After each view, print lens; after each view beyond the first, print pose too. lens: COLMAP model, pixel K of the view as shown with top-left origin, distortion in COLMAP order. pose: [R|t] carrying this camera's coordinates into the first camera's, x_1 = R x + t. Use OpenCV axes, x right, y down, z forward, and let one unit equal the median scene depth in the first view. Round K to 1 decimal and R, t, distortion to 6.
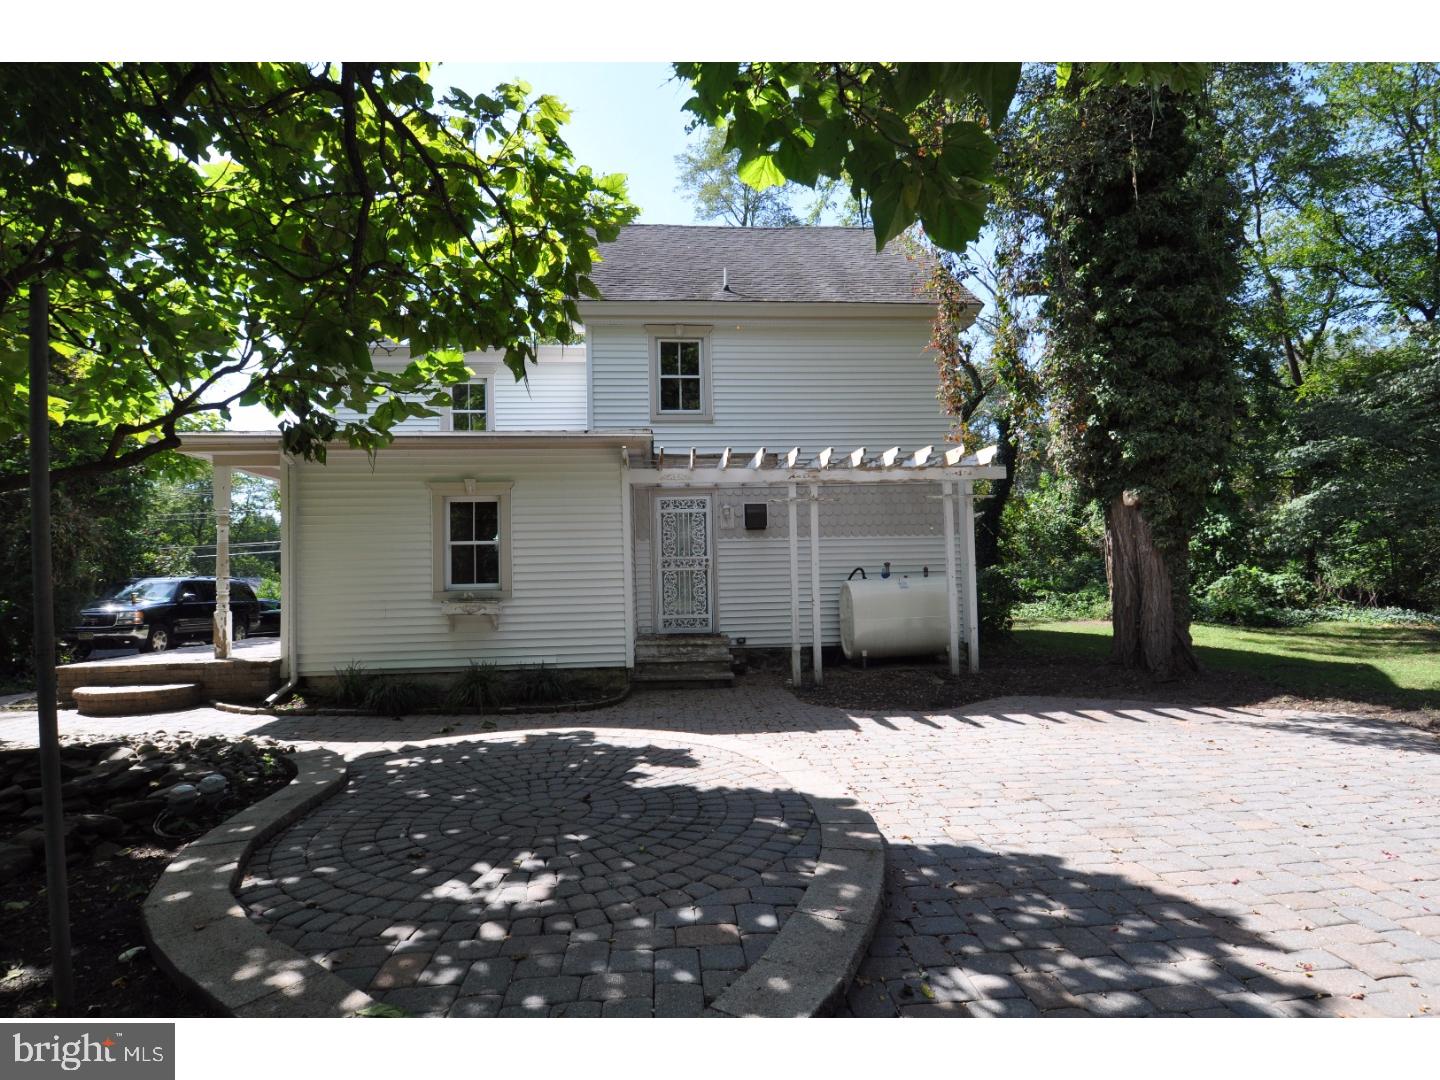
lens RADIAL K [[735.1, 0, 744.4], [0, 735.1, 540.6], [0, 0, 1]] dist [0.000066, 0.000026]
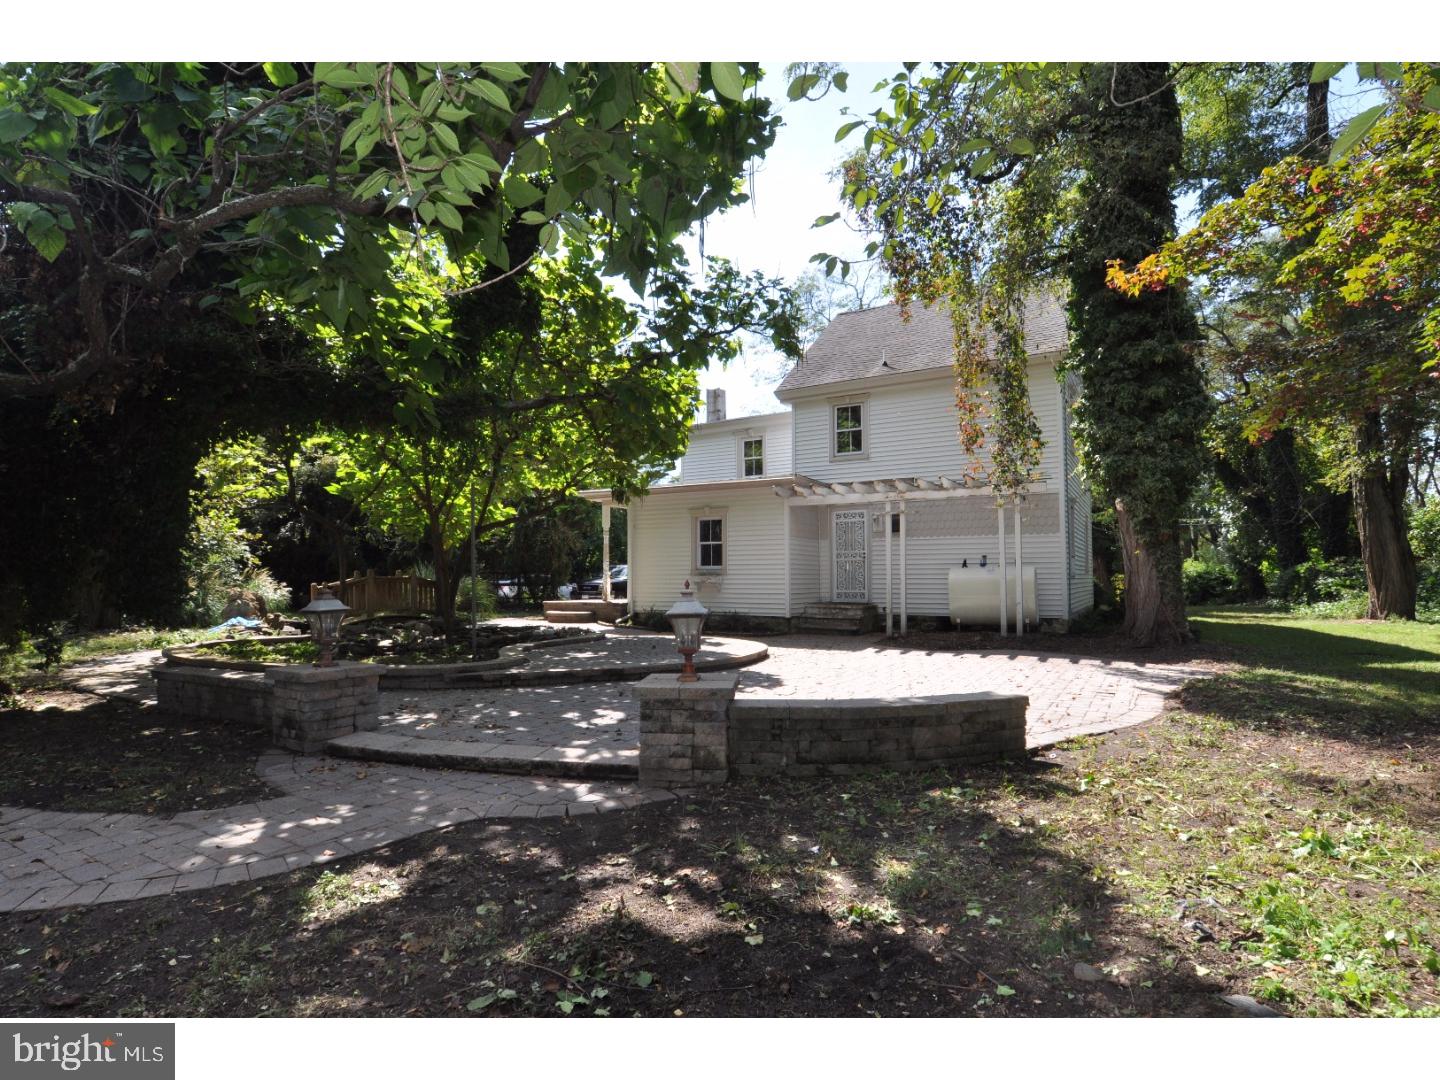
lens RADIAL K [[752.5, 0, 720.0], [0, 752.5, 540.0], [0, 0, 1]] dist [0.028352, -0.036206]
pose [[0.814850, -0.007916, -0.579618, 0.713291], [0.011462, 0.999931, 0.002457, -0.008391], [0.579559, -0.008646, 0.814885, -0.482302]]
